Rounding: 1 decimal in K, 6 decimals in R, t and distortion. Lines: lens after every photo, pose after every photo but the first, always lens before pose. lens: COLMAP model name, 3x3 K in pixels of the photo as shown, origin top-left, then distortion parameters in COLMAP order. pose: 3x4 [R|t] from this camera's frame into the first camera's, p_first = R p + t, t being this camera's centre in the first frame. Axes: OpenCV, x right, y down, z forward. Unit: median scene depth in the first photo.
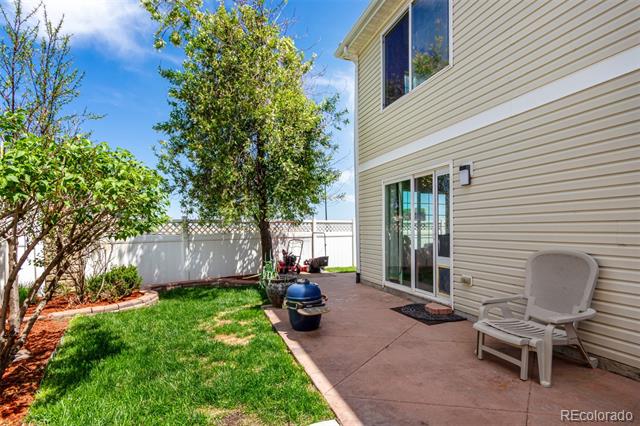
lens RADIAL K [[302.8, 0, 323.7], [0, 302.8, 238.8], [0, 0, 1]] dist [-0.001445, 0.000334]
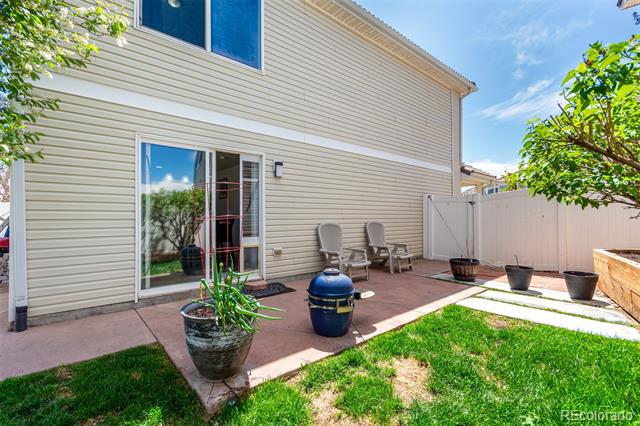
lens RADIAL K [[302.8, 0, 316.2], [0, 302.8, 210.3], [0, 0, 1]] dist [-0.001445, 0.000334]
pose [[-0.346972, 0.038257, 0.937095, -0.696367], [0.042946, 0.998768, -0.024873, 0.003502], [-0.936892, 0.031614, -0.348188, 1.157186]]
